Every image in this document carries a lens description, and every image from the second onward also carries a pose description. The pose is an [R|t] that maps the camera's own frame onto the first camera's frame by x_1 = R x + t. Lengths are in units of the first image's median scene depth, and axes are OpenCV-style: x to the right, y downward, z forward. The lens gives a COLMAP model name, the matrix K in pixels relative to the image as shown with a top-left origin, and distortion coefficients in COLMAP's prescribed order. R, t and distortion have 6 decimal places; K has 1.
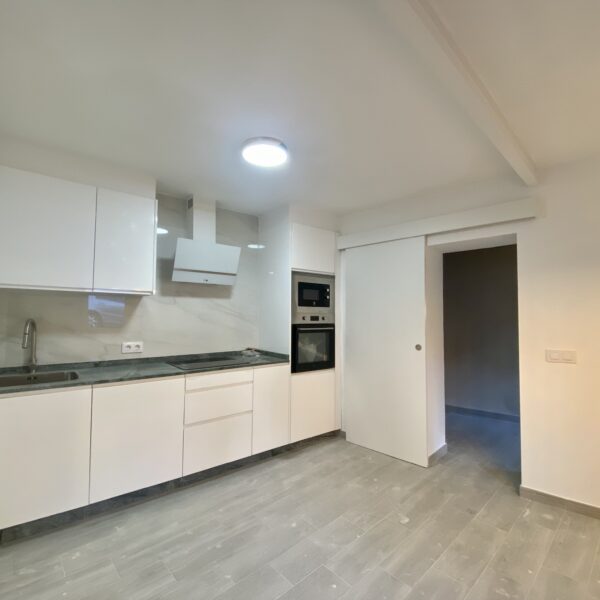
lens RADIAL K [[321.7, 0, 298.9], [0, 321.7, 301.7], [0, 0, 1]] dist [0.045486, -0.040668]
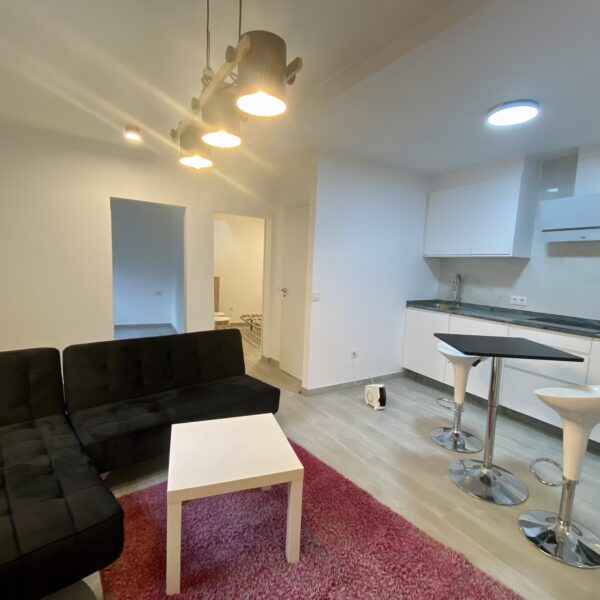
lens RADIAL K [[320.6, 0, 294.4], [0, 320.6, 300.4], [0, 0, 1]] dist [0.002042, -0.017493]
pose [[-0.195460, 0.091283, -0.976454, 0.741051], [0.001852, 0.995691, 0.092711, 0.025384], [0.980710, 0.016313, -0.194787, 0.372012]]
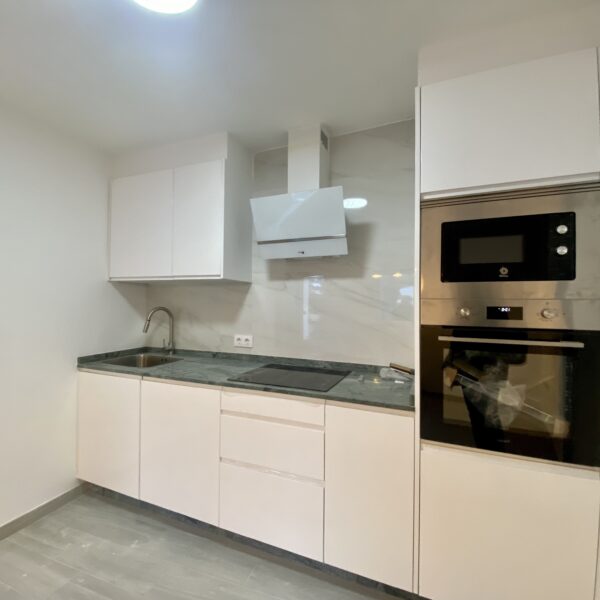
lens RADIAL K [[315.4, 0, 300.6], [0, 315.4, 301.4], [0, 0, 1]] dist [0.031552, -0.030530]
pose [[0.468050, -0.011528, -0.883627, 0.281688], [0.031917, 0.999483, 0.003866, 0.032200], [0.883125, -0.030012, 0.468176, 0.671318]]
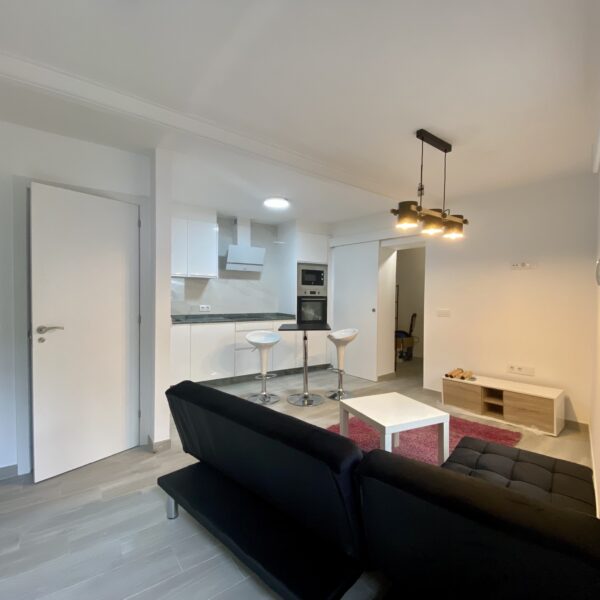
lens RADIAL K [[321.7, 0, 298.9], [0, 321.7, 301.7], [0, 0, 1]] dist [0.045486, -0.040668]
pose [[0.994850, 0.008123, -0.101031, 0.150931], [-0.001587, 0.997909, 0.064610, -0.005651], [0.101345, -0.064117, 0.992783, -0.605671]]
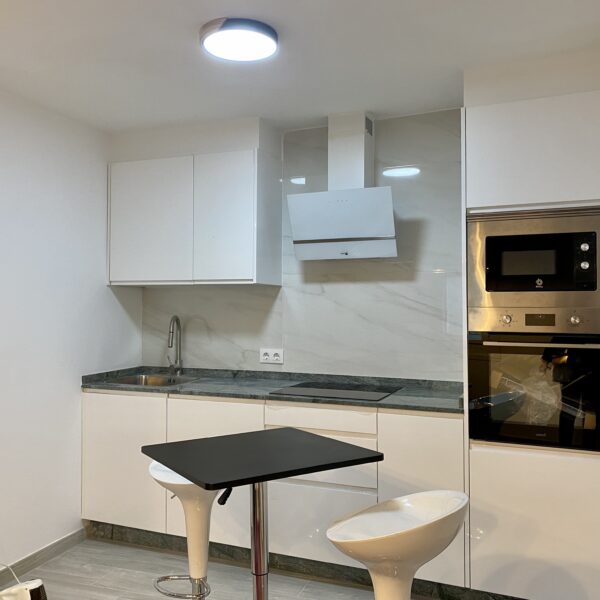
lens RADIAL K [[596.5, 0, 301.9], [0, 596.5, 297.6], [0, 0, 1]] dist [0.036690, -0.026386]
pose [[0.469300, -0.019597, -0.882821, 0.631217], [0.041809, 0.999126, 0.000047, 0.011637], [0.882048, -0.036932, 0.469709, 0.397864]]
